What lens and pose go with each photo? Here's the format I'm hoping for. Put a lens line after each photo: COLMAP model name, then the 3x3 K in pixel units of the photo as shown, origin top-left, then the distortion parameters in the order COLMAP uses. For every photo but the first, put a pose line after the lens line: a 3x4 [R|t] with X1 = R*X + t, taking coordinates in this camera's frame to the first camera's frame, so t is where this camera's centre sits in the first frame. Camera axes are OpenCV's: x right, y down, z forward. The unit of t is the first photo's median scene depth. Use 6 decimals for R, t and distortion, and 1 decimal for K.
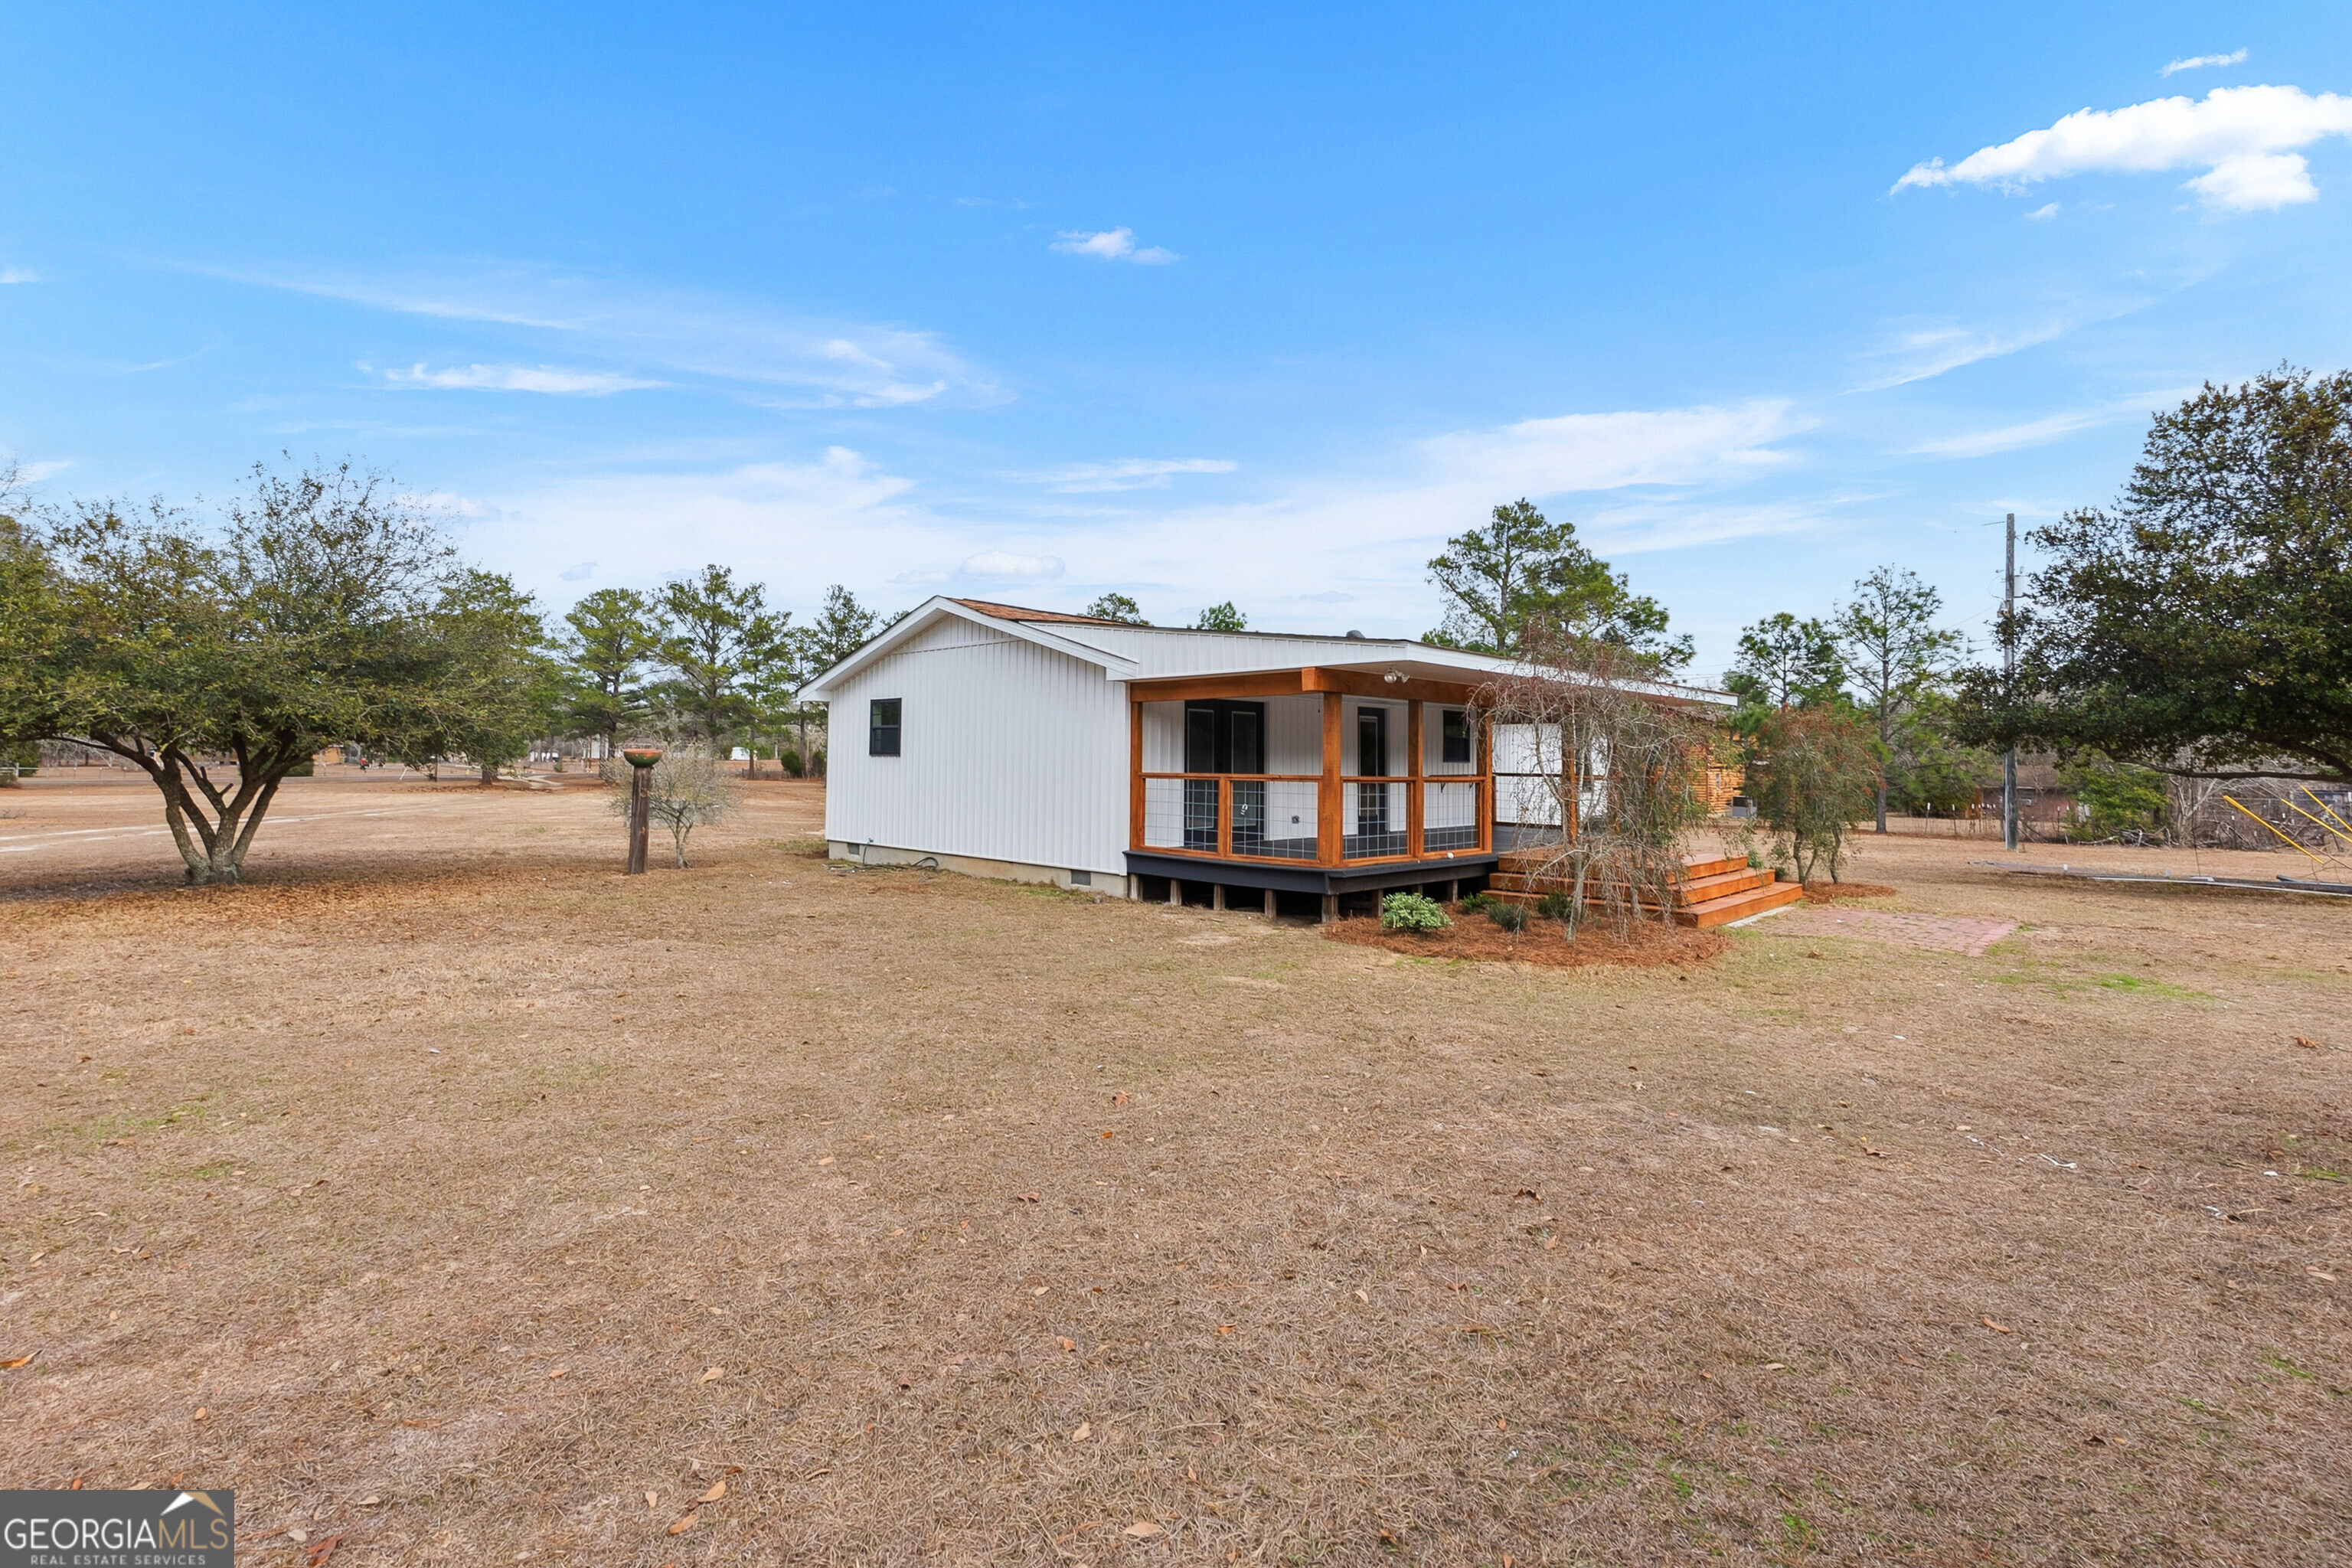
lens RADIAL K [[1079.7, 0, 1173.3], [0, 1079.7, 770.4], [0, 0, 1]] dist [0.008869, -0.001871]
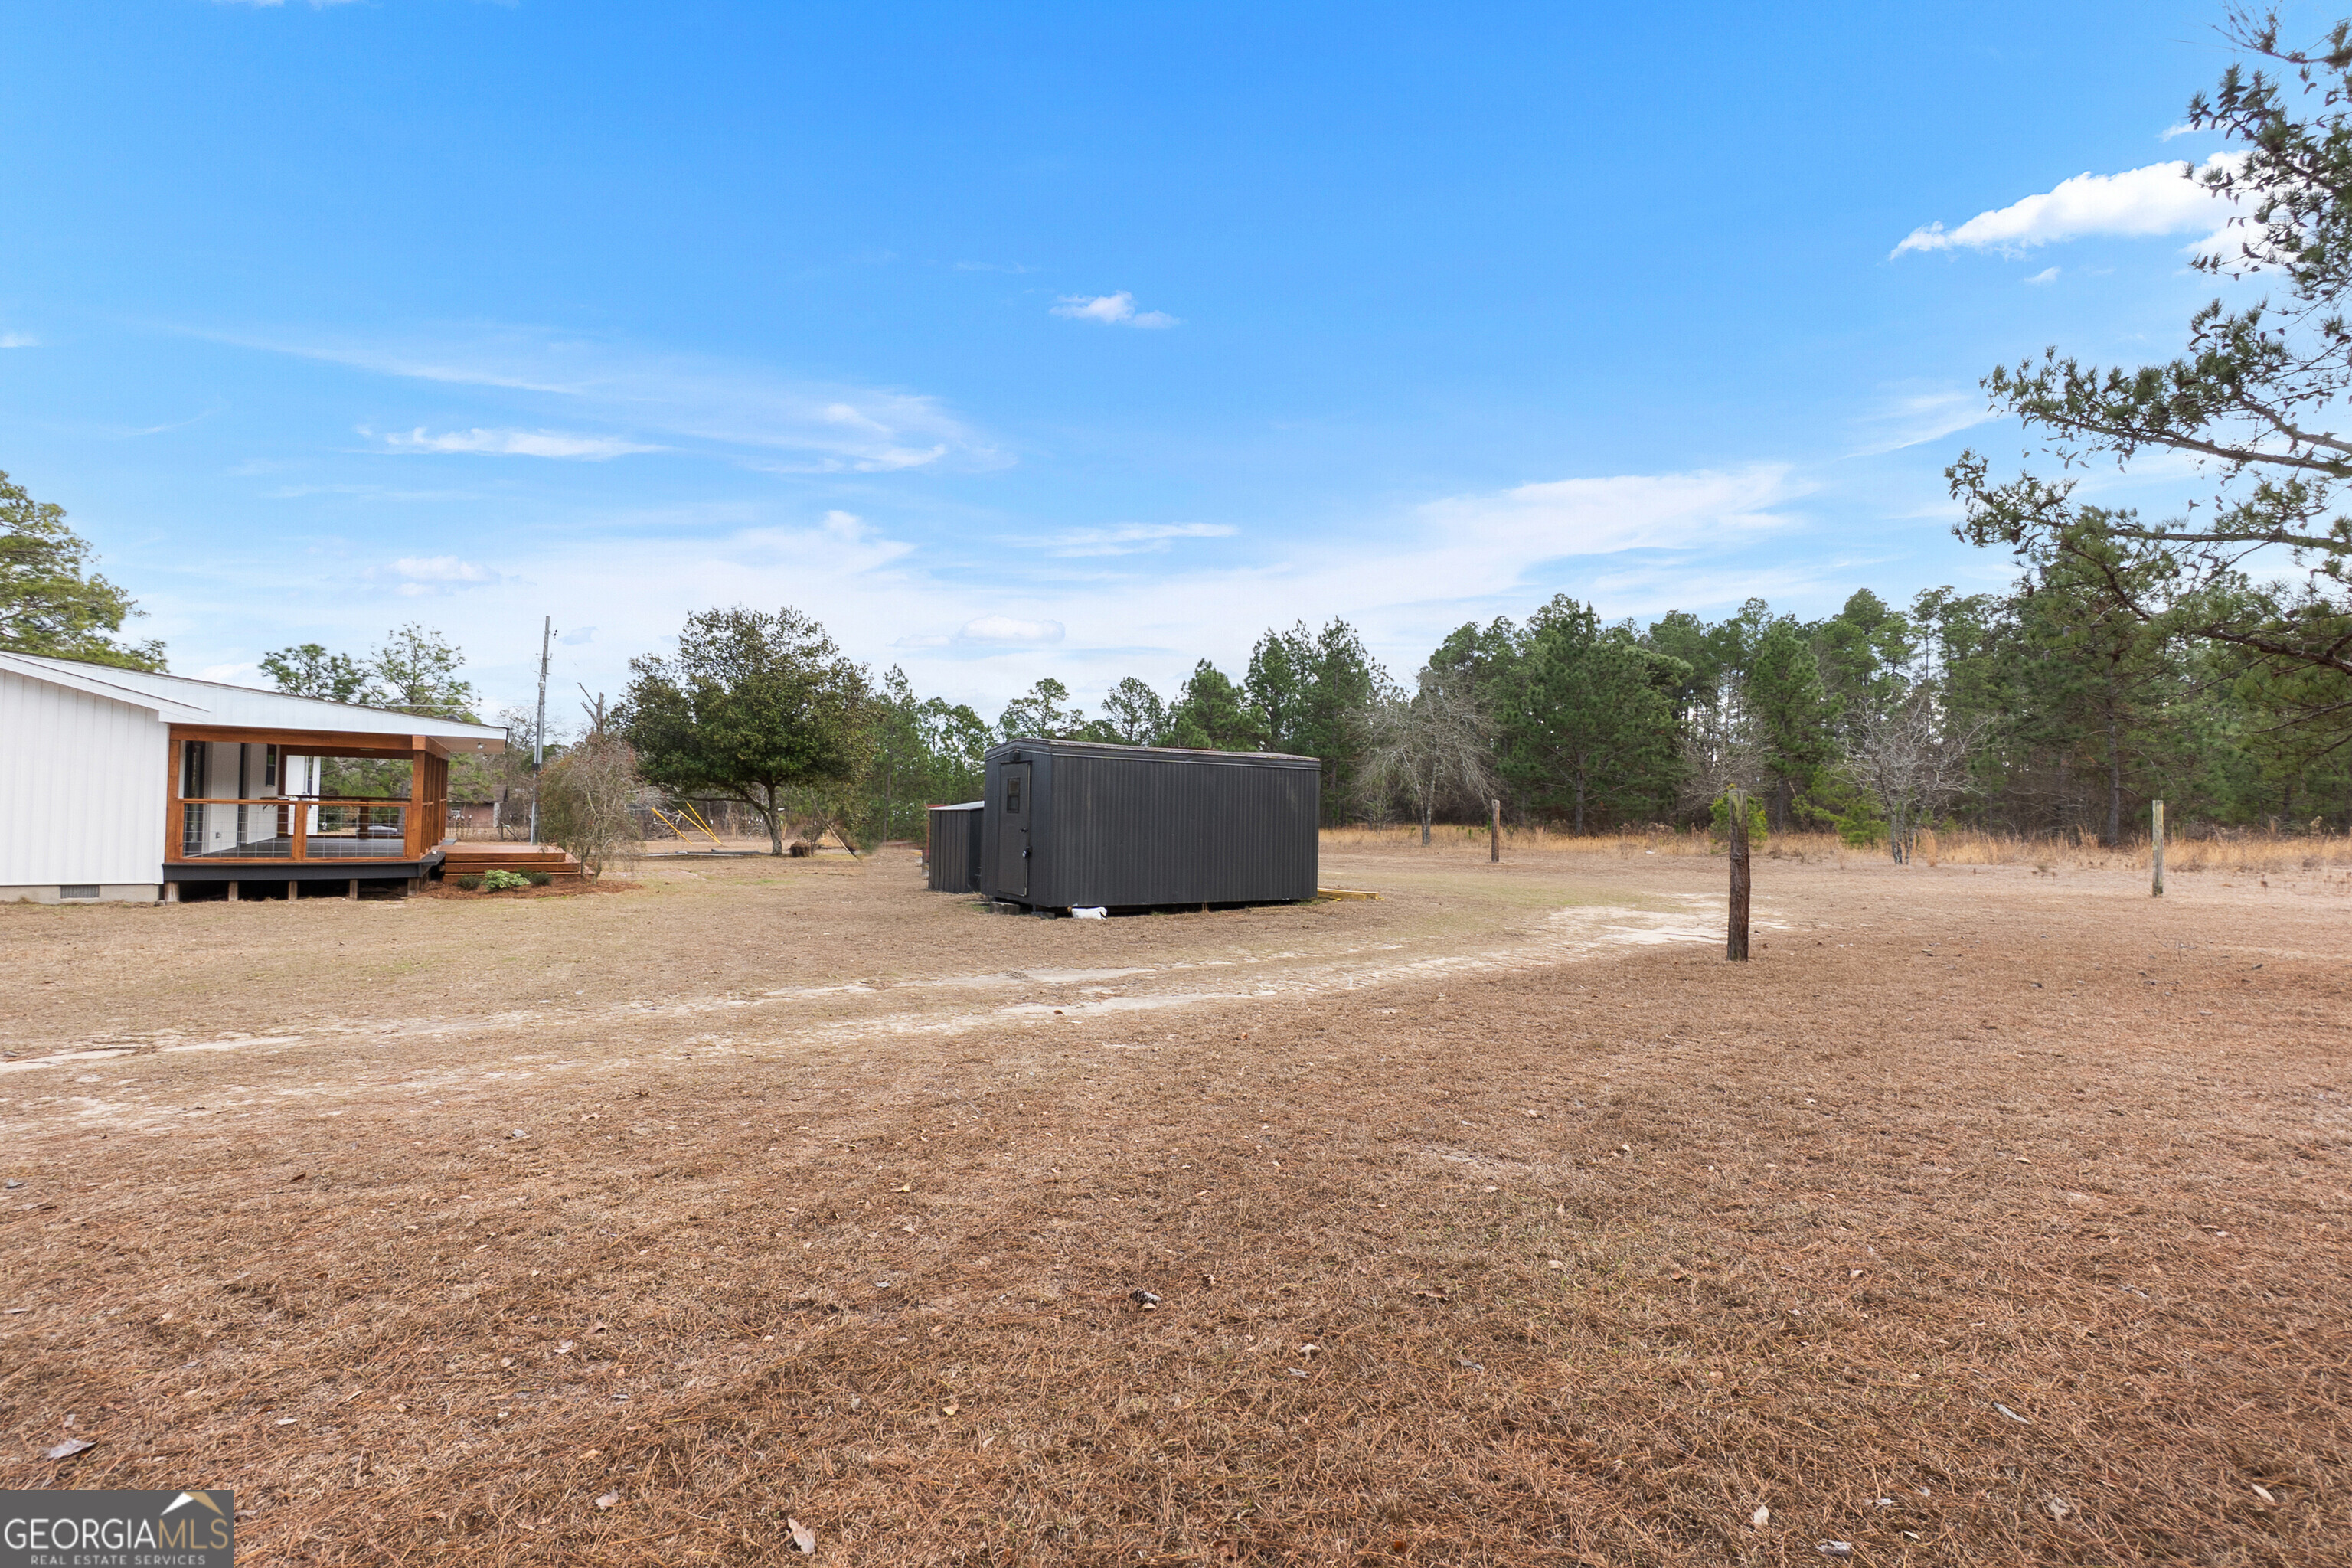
lens RADIAL K [[1079.7, 0, 1180.5], [0, 1079.7, 799.1], [0, 0, 1]] dist [0.008869, -0.001871]
pose [[0.236687, 0.003882, 0.971578, -0.909991], [-0.019852, 0.999803, 0.000841, -0.019328], [-0.971383, -0.019487, 0.236717, -0.367898]]
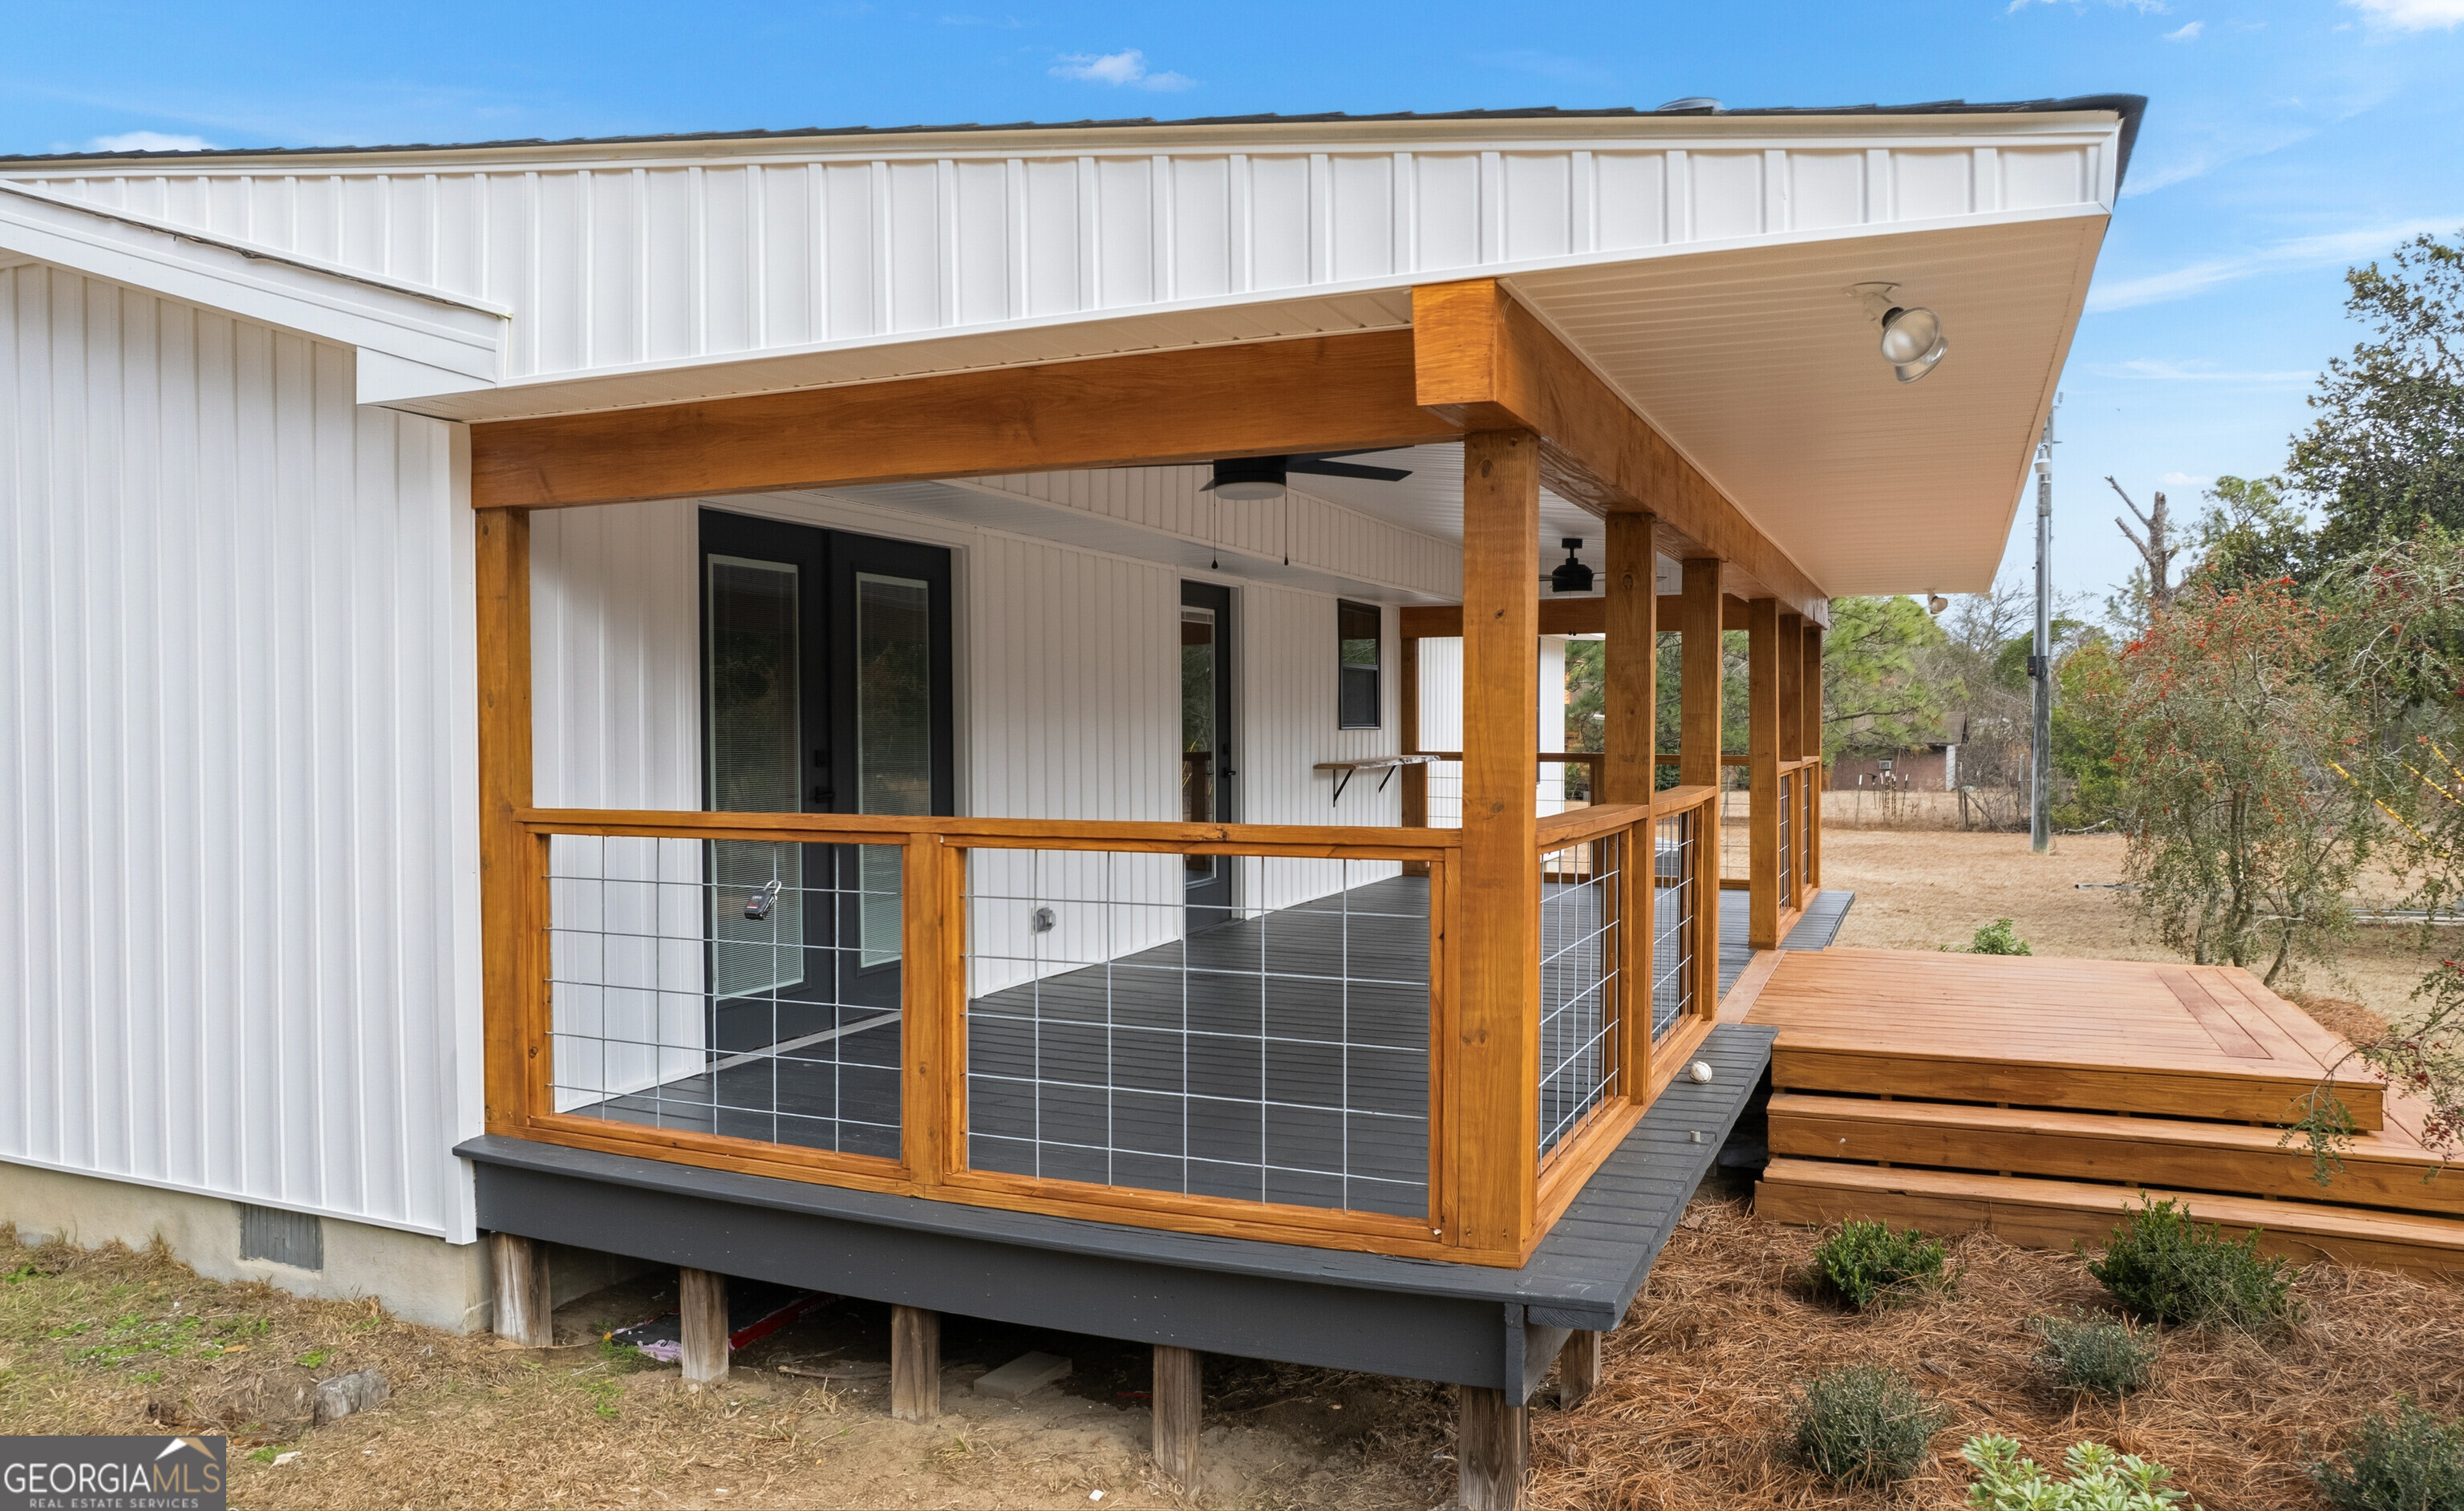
lens RADIAL K [[1730.2, 0, 1242.9], [0, 1730.2, 759.0], [0, 0, 1]] dist [-0.071972, 0.004547]
pose [[0.929035, -0.023432, 0.369249, -0.021000], [0.017867, 0.999670, 0.018482, -0.012345], [-0.369560, -0.010573, 0.929147, 0.567488]]
